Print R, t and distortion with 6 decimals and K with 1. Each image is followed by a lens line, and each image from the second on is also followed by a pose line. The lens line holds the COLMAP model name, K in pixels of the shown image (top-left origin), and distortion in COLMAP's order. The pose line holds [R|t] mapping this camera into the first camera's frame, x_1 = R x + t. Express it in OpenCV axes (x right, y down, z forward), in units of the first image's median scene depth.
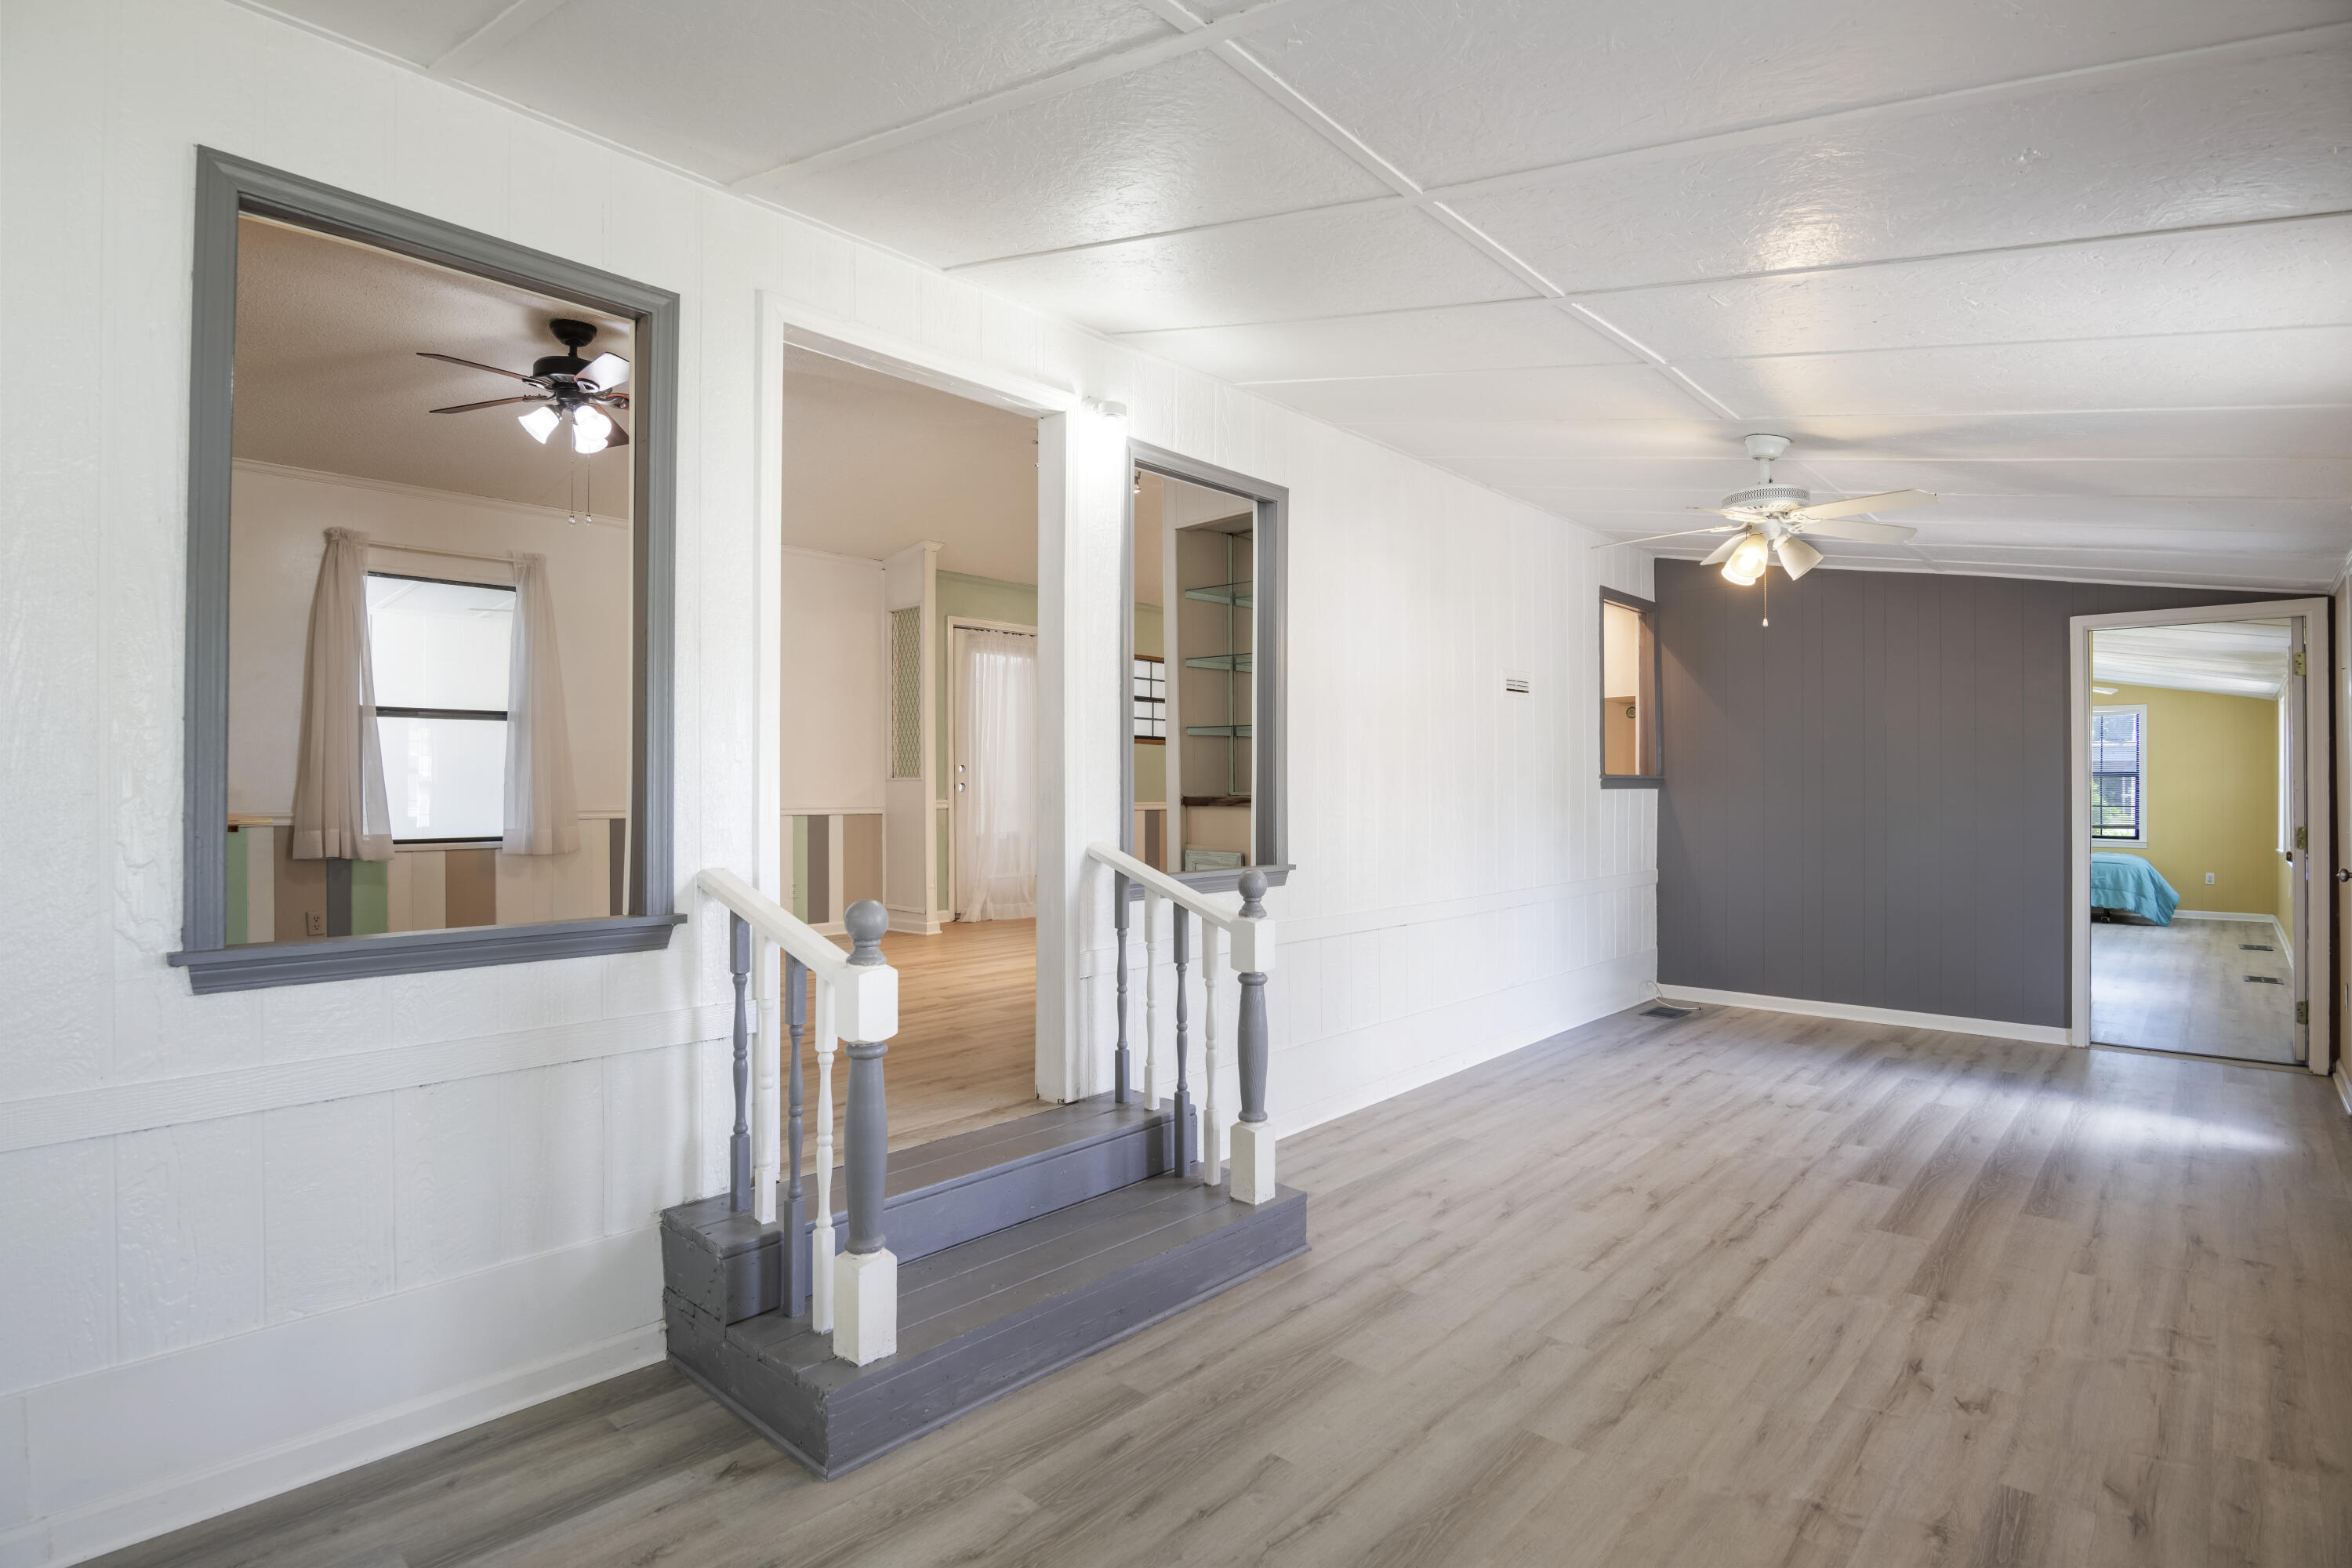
lens RADIAL K [[1160.4, 0, 1176.0], [0, 1160.4, 784.0], [0, 0, 1]] dist [-0.004935, -0.001946]
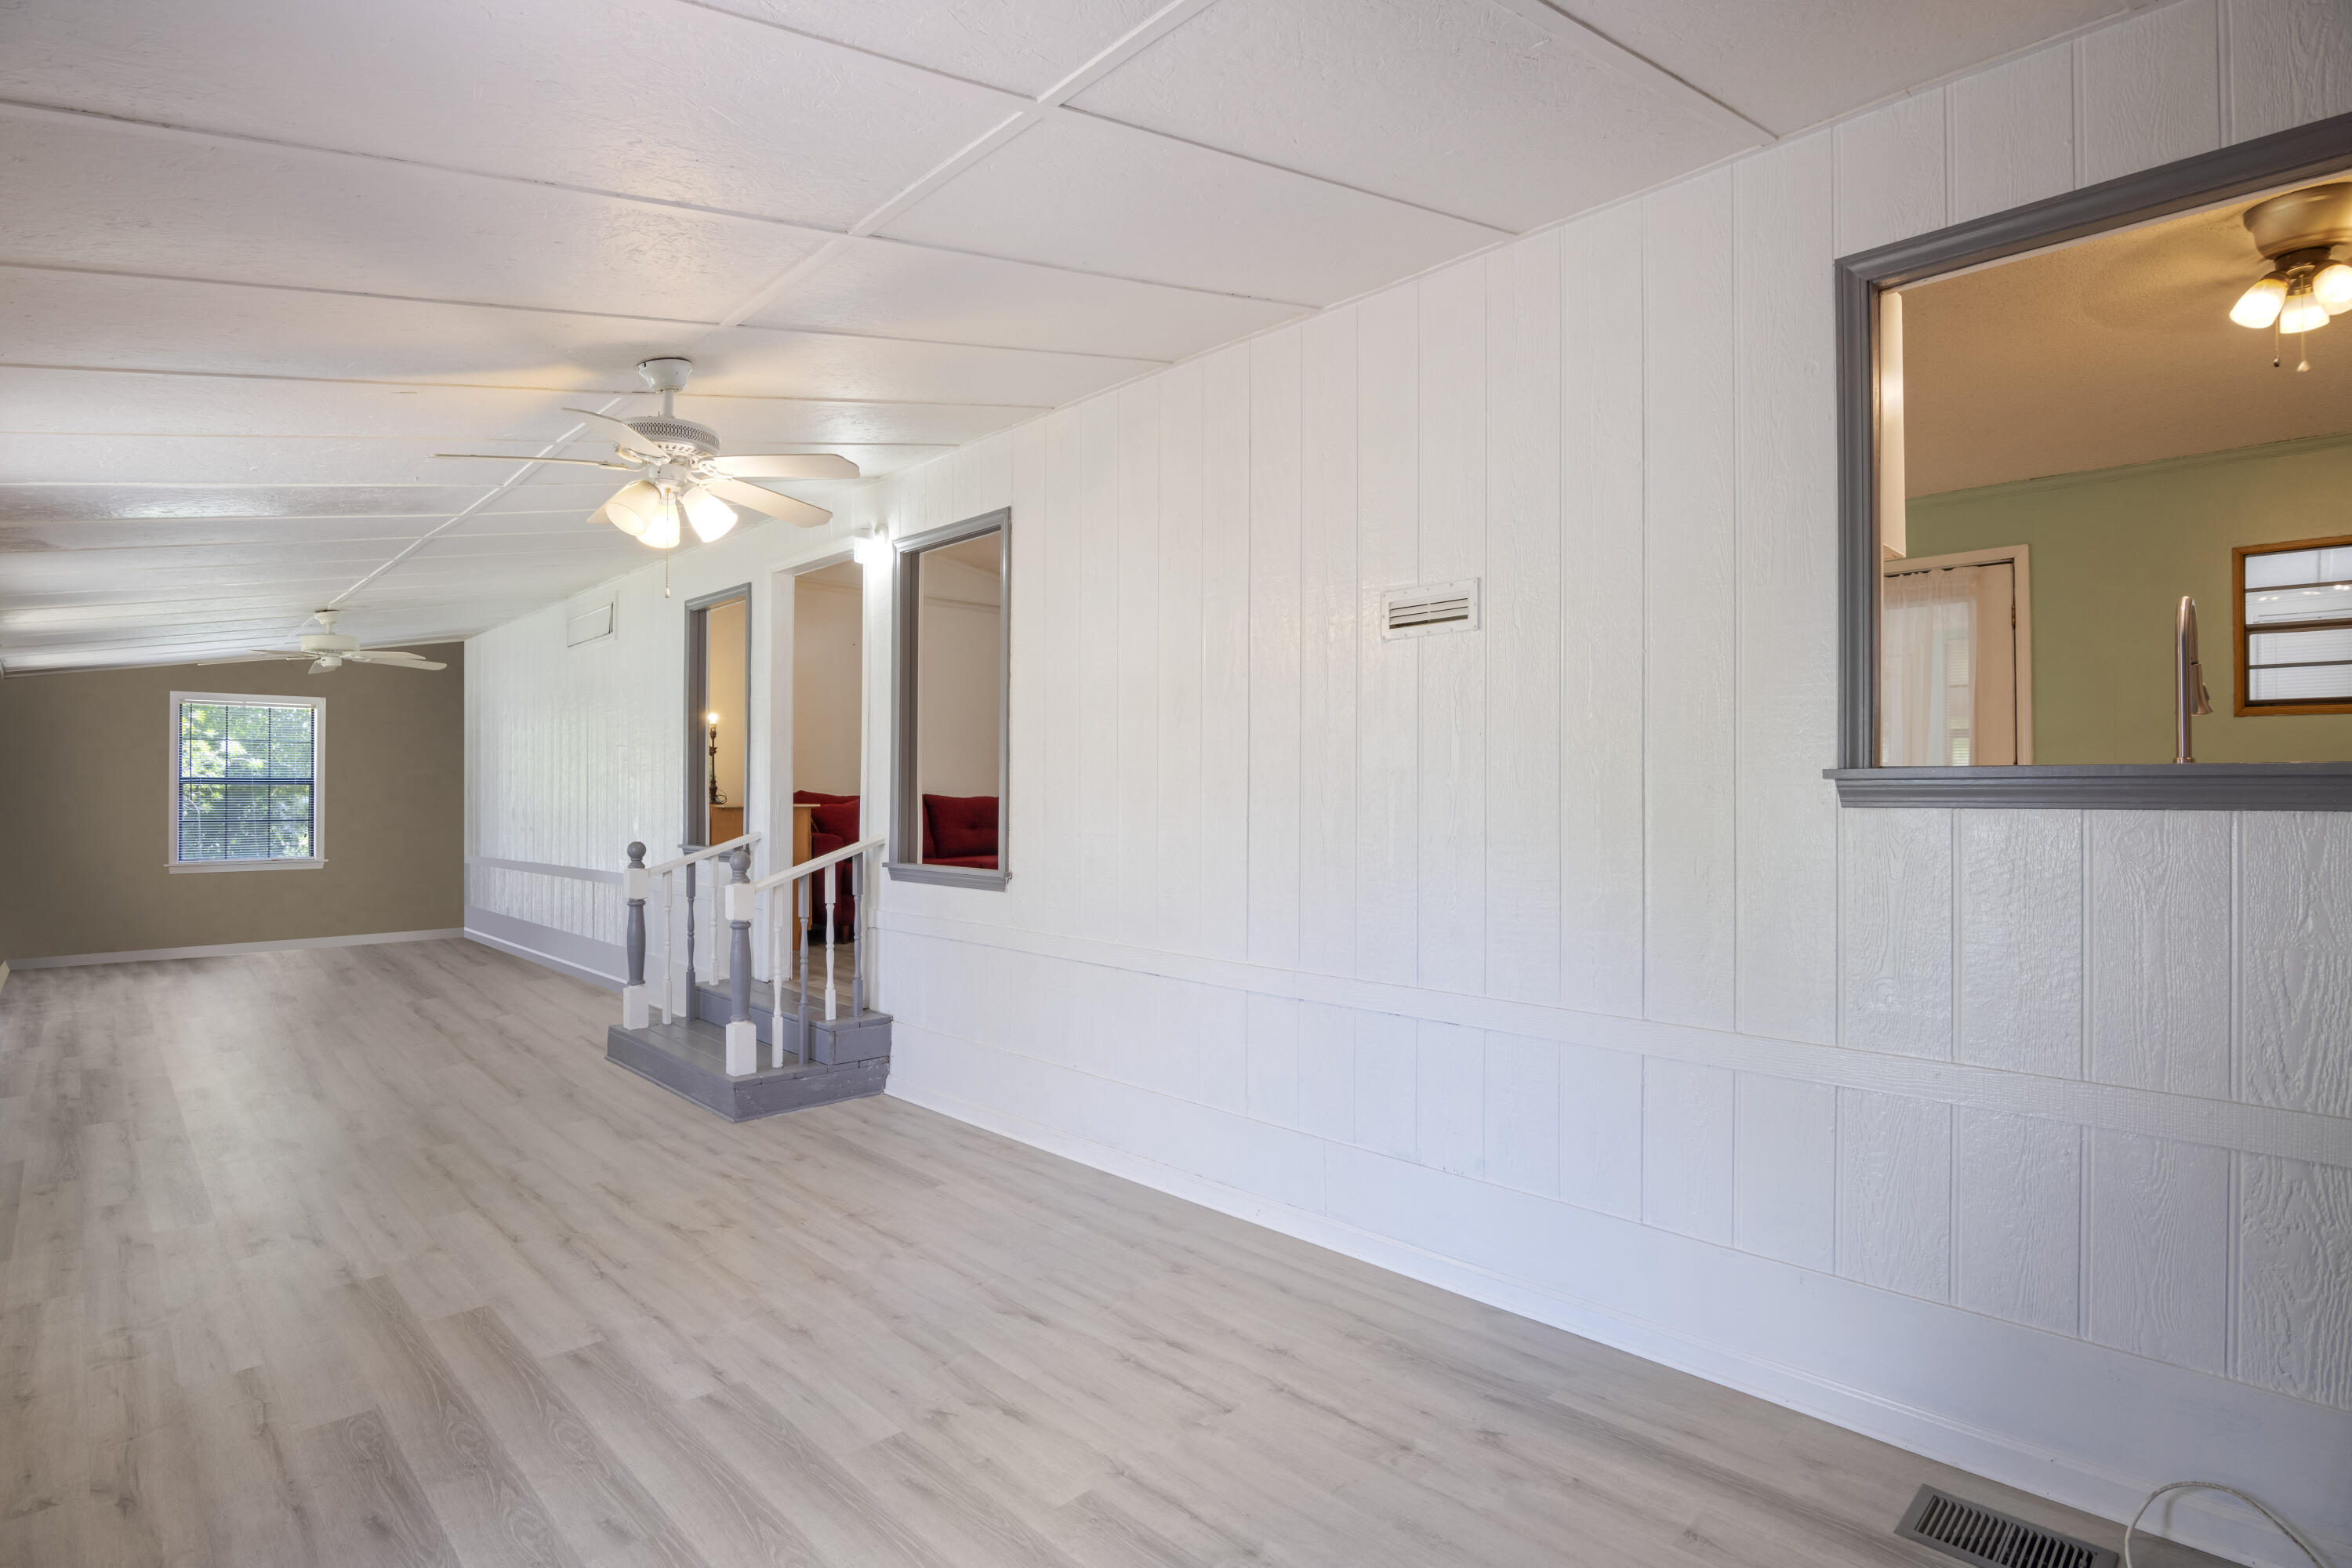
lens RADIAL K [[1160.4, 0, 1176.0], [0, 1160.4, 784.0], [0, 0, 1]] dist [-0.004935, -0.001946]
pose [[-0.066745, -0.009934, -0.997721, 1.364766], [0.002333, 0.999946, -0.010113, 0.001891], [0.997767, -0.003003, -0.066718, 1.491221]]
